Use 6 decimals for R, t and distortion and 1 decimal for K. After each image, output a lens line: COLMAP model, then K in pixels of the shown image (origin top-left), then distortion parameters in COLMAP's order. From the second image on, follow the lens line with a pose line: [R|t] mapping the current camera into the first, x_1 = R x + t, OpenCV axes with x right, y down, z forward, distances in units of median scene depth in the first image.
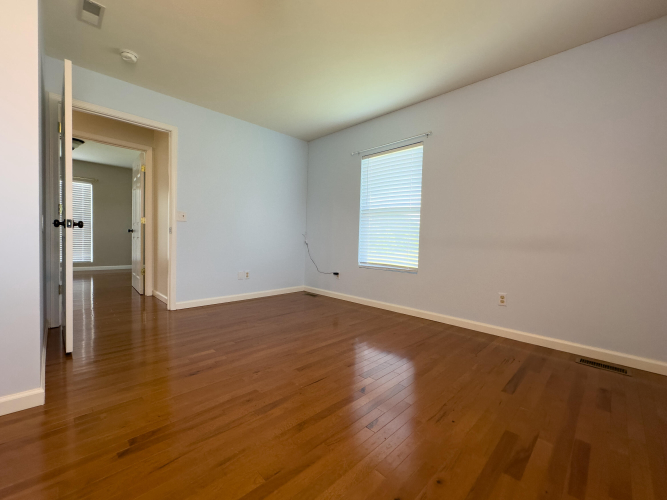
lens RADIAL K [[264.2, 0, 337.3], [0, 264.2, 252.8], [0, 0, 1]] dist [0.002940, 0.000300]
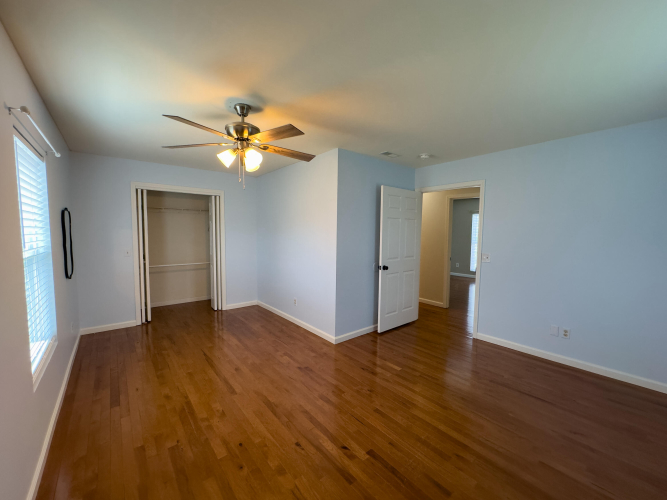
lens RADIAL K [[264.2, 0, 336.7], [0, 264.2, 249.5], [0, 0, 1]] dist [0.002940, 0.000300]
pose [[-0.059115, 0.023253, -0.997980, 0.918400], [-0.063585, 0.997611, 0.027011, -0.266433], [0.996224, 0.065054, -0.057496, 0.747535]]
